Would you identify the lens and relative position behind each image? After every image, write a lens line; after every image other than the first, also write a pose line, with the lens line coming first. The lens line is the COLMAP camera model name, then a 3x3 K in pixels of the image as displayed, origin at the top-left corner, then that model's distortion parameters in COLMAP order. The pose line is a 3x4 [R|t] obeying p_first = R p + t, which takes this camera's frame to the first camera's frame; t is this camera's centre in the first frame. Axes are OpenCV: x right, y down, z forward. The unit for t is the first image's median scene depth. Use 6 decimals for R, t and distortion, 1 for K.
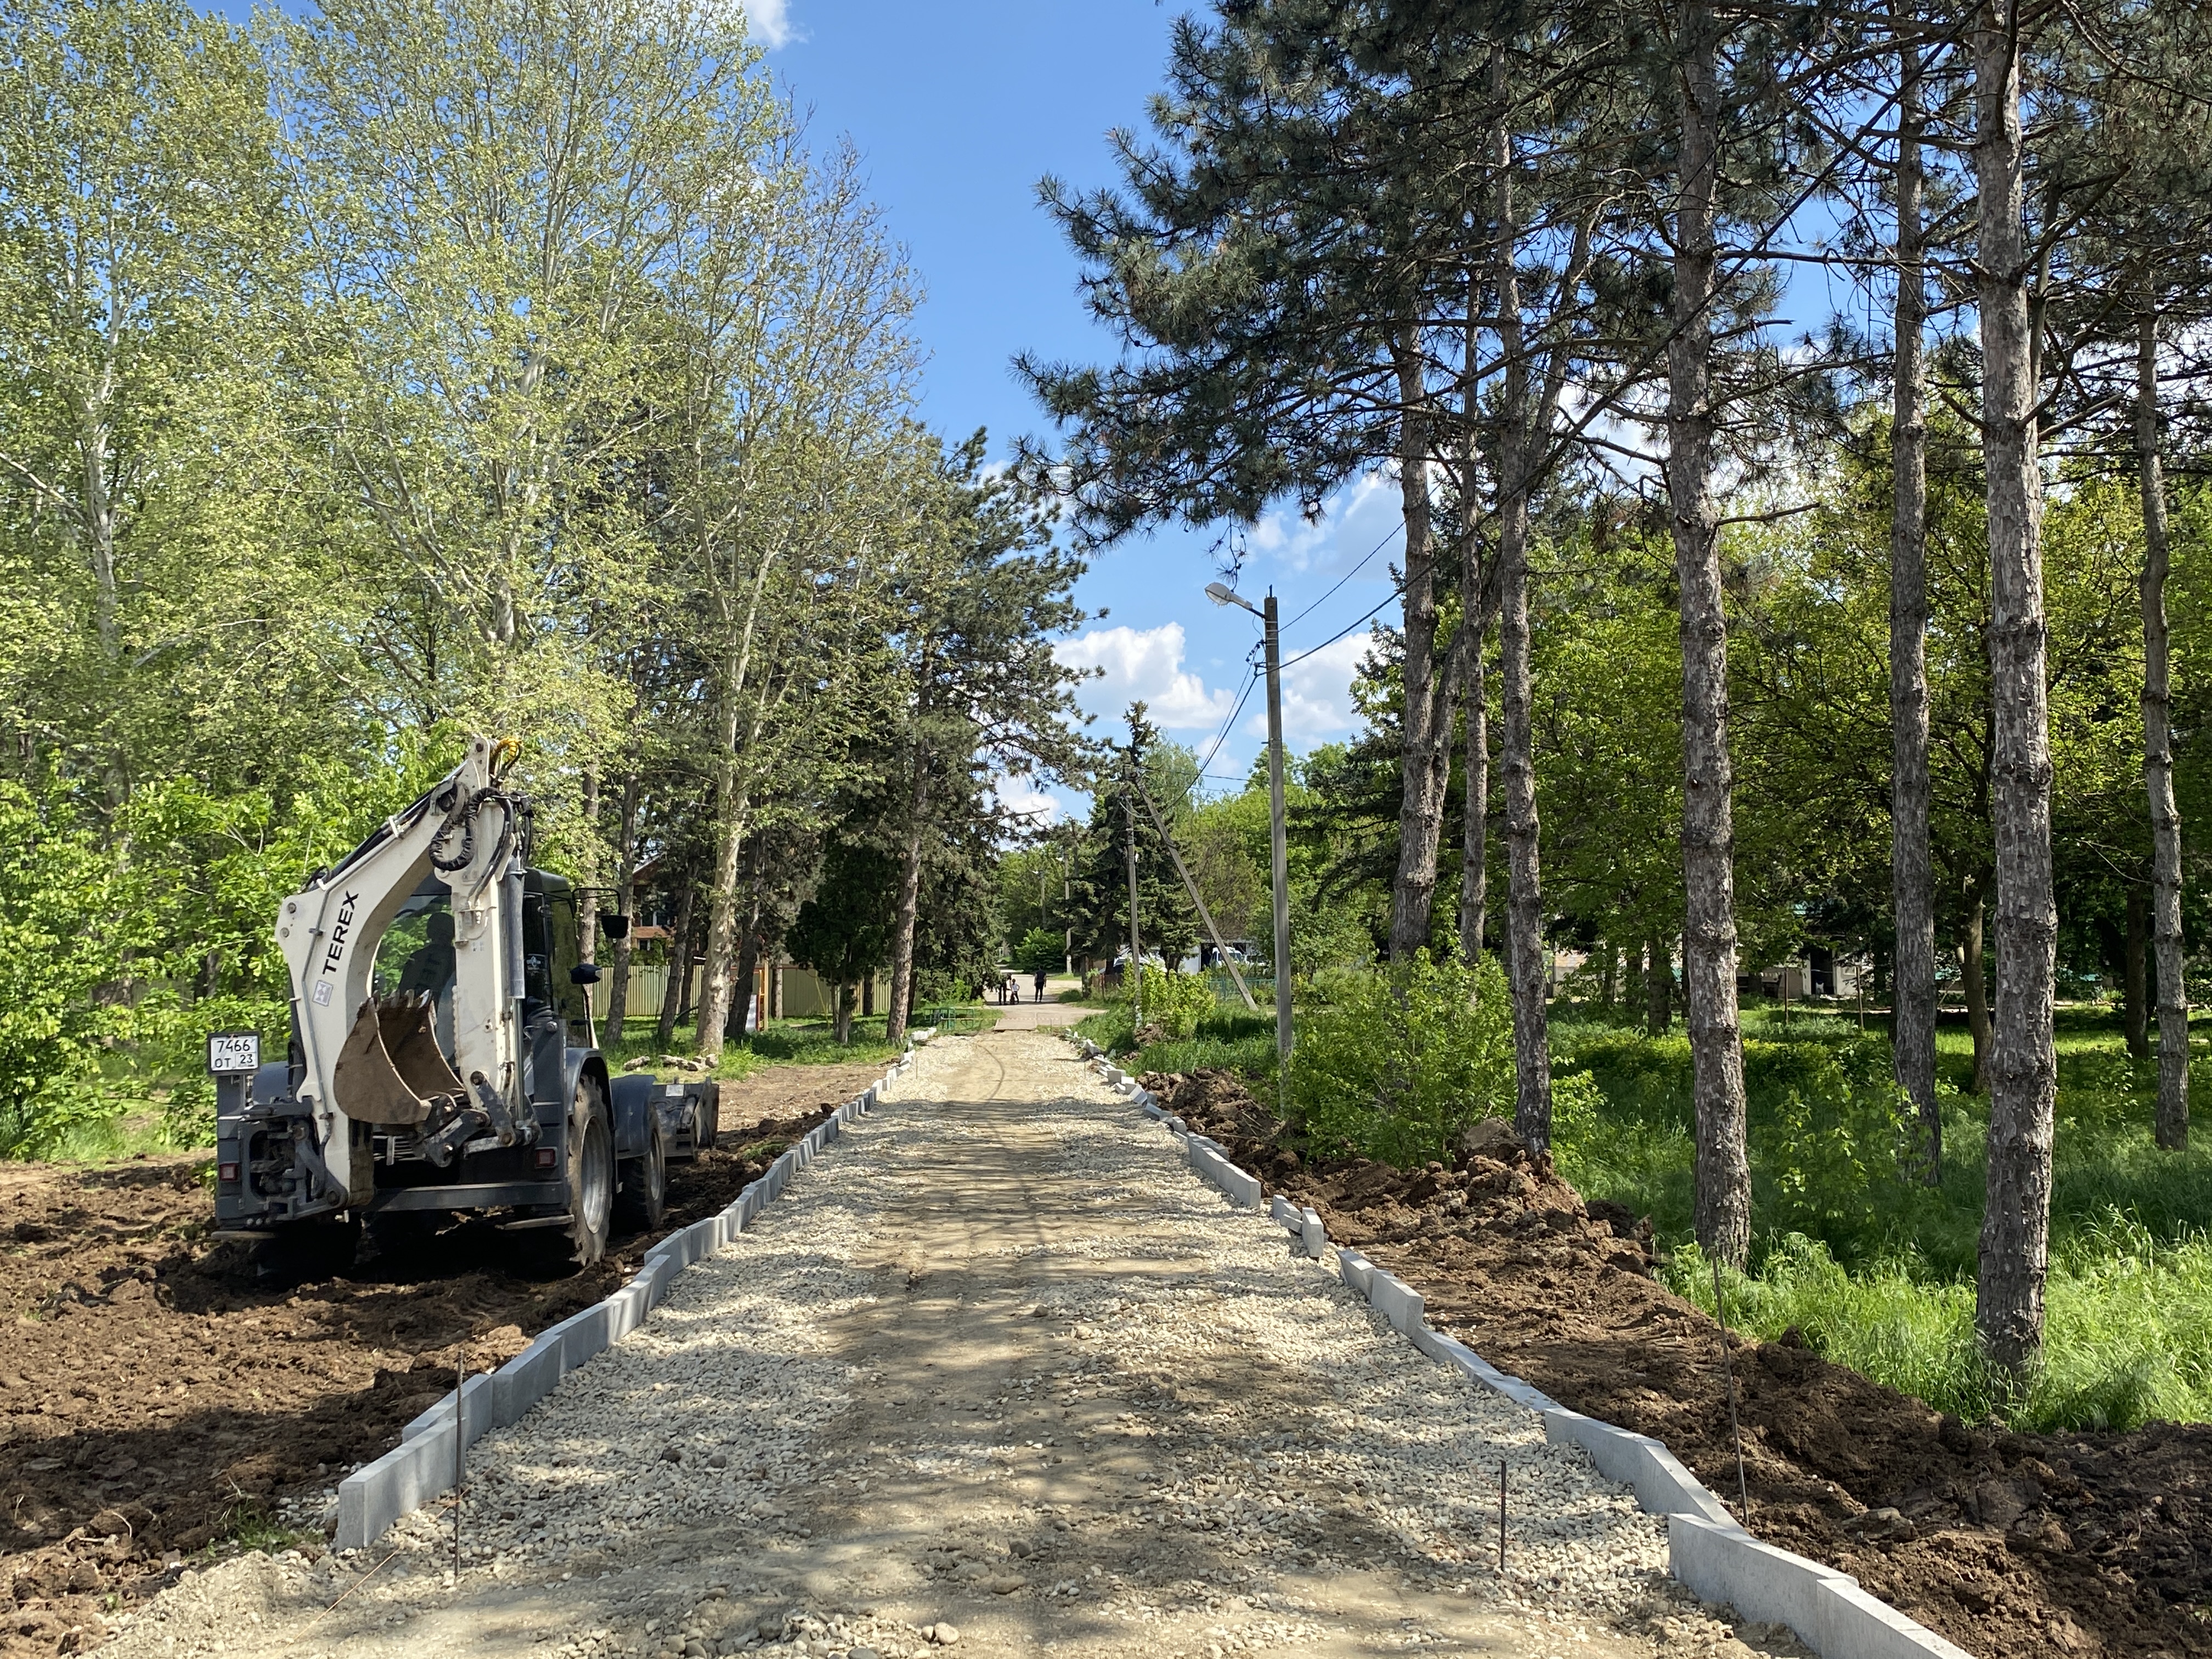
lens RADIAL K [[2190.5, 0, 1102.3], [0, 2190.5, 828.6], [0, 0, 1]] dist [0.116458, 0.000000]
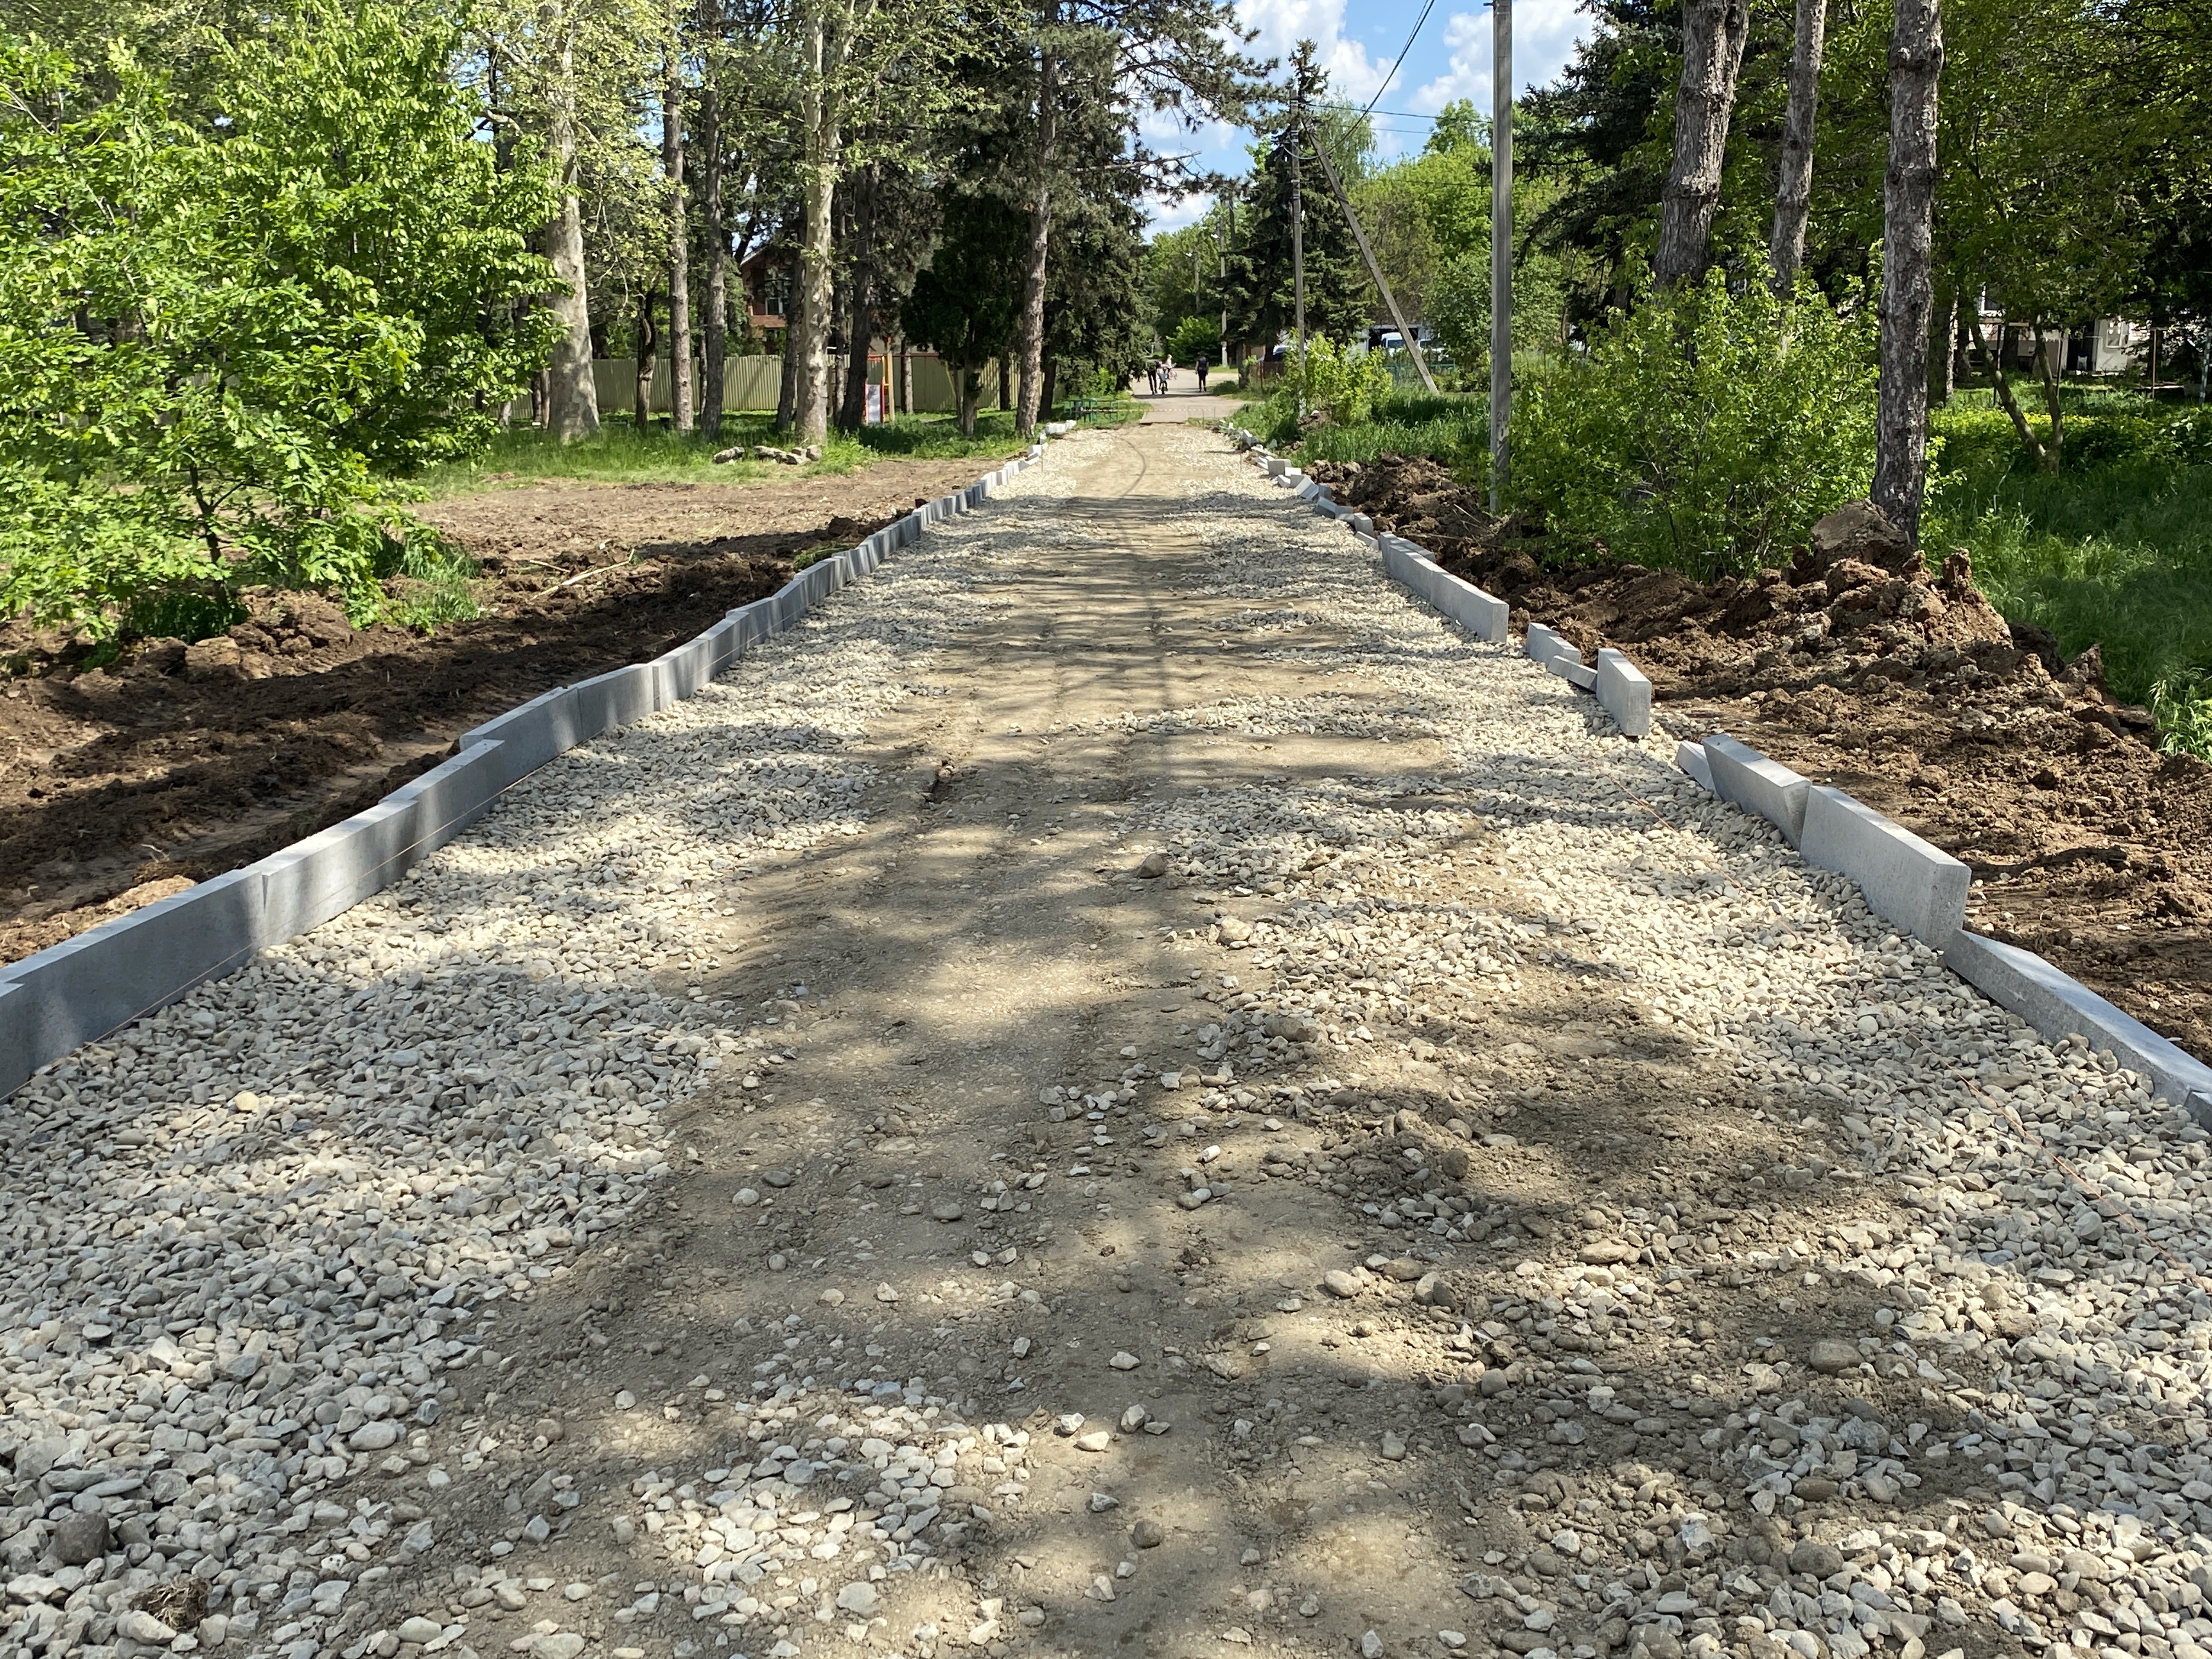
lens RADIAL K [[2190.5, 0, 1060.0], [0, 2190.5, 819.0], [0, 0, 1]] dist [0.116458, 0.000000]
pose [[0.996039, 0.008159, -0.088541, -0.001771], [0.015333, 0.965102, 0.261424, 0.031701], [0.087584, -0.261746, 0.961154, 0.220839]]
